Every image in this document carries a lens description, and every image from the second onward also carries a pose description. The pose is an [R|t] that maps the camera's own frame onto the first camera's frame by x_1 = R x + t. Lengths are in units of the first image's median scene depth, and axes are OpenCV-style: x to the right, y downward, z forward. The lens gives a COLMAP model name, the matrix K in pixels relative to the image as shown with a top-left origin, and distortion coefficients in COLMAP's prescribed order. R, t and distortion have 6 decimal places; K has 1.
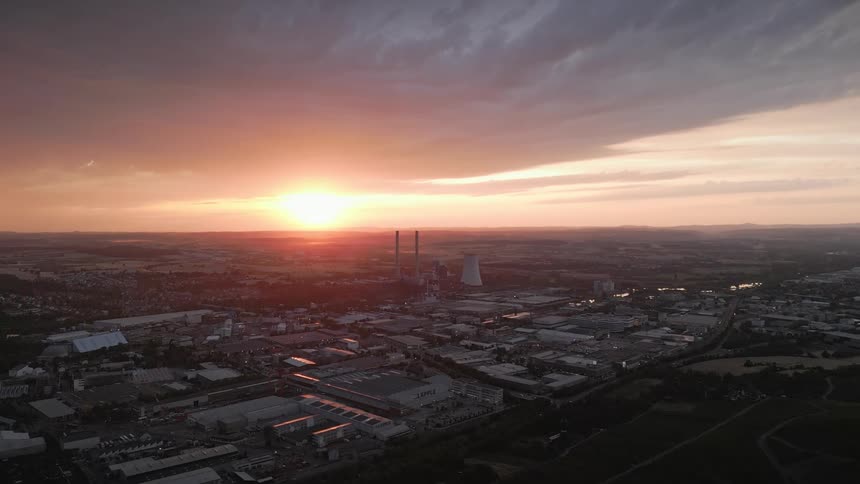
lens RADIAL K [[591.4, 0, 430.0], [0, 591.4, 242.0], [0, 0, 1]] dist [0.033333, -0.002681]
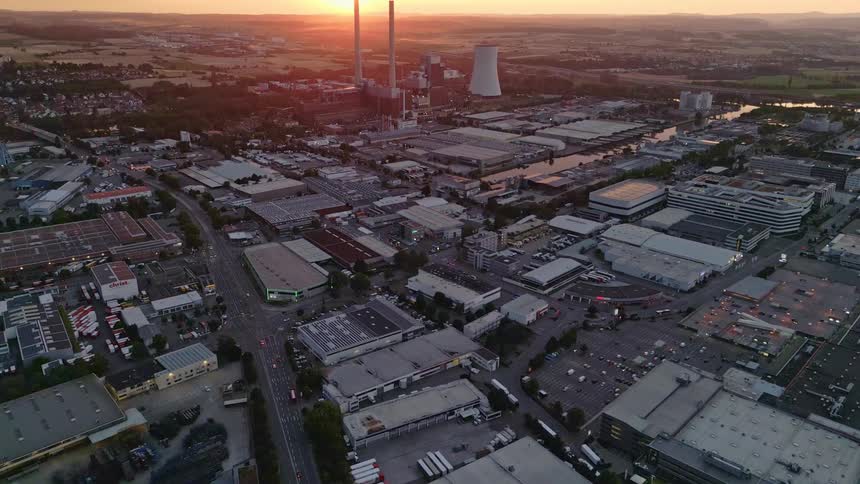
lens RADIAL K [[591.4, 0, 430.0], [0, 591.4, 242.0], [0, 0, 1]] dist [0.033333, -0.002681]
pose [[0.998831, 0.027661, -0.039643, 0.046834], [-0.012789, 0.942093, 0.335108, 0.008299], [0.046617, -0.334210, 0.941345, 0.377896]]
